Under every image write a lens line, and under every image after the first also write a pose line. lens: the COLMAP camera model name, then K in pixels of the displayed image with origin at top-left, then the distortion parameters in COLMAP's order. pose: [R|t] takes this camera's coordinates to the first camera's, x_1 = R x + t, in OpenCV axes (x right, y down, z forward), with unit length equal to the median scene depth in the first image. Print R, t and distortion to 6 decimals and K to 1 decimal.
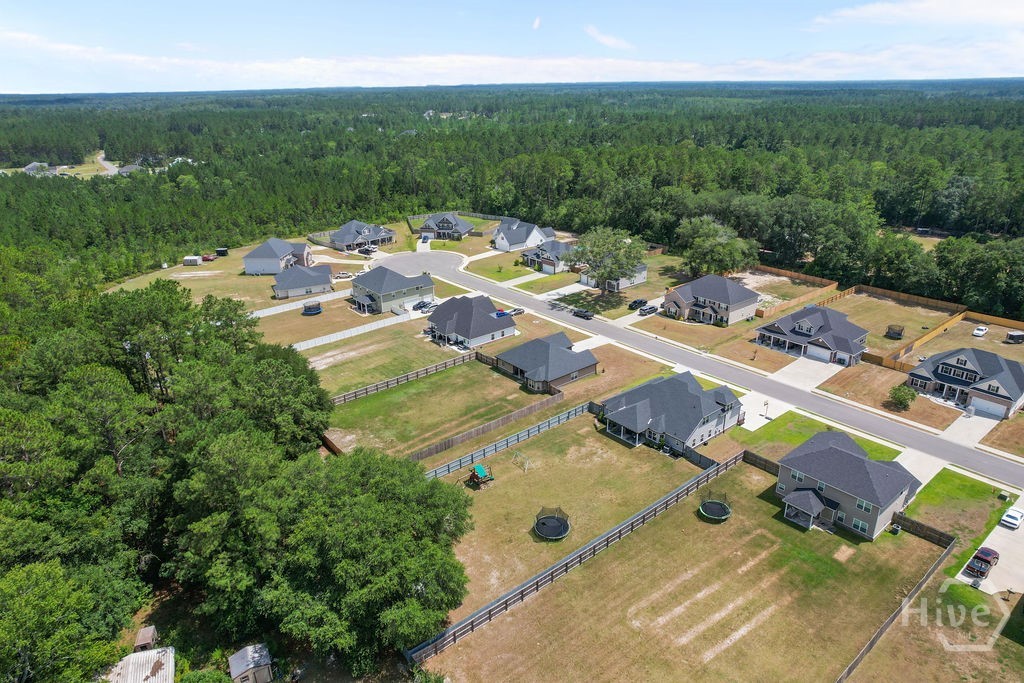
lens RADIAL K [[652.6, 0, 515.1], [0, 652.6, 342.7], [0, 0, 1]] dist [-0.070518, 0.066391]
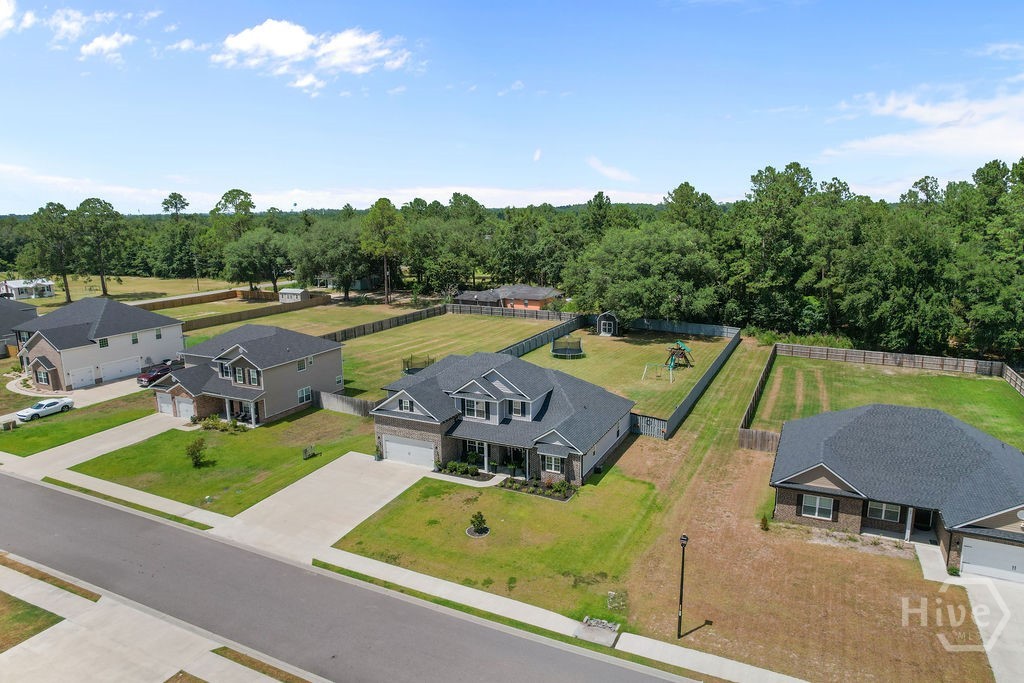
lens RADIAL K [[652.6, 0, 515.1], [0, 652.6, 342.7], [0, 0, 1]] dist [-0.070518, 0.066391]
pose [[-0.909765, 0.107036, -0.401086, 0.332841], [-0.135035, 0.837337, 0.529748, -0.167285], [0.392546, 0.536107, -0.747326, 1.042982]]
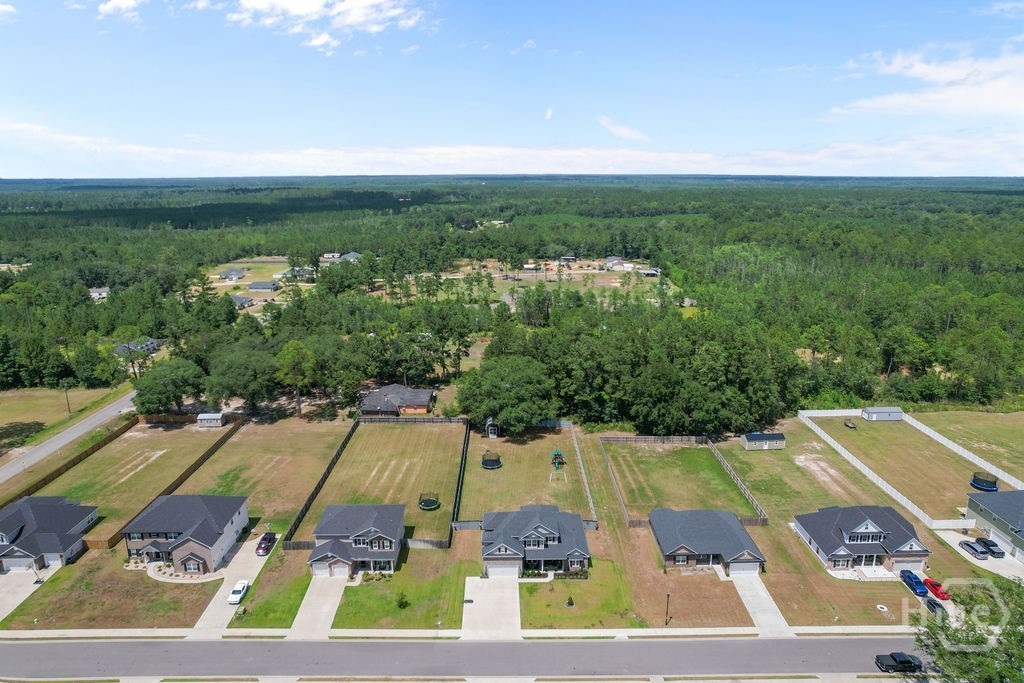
lens RADIAL K [[652.6, 0, 515.1], [0, 652.6, 342.7], [0, 0, 1]] dist [-0.070518, 0.066391]
pose [[-0.629678, 0.213663, -0.746896, 0.736977], [-0.282502, 0.832632, 0.476357, -0.489836], [0.723669, 0.510951, -0.463930, 1.000608]]
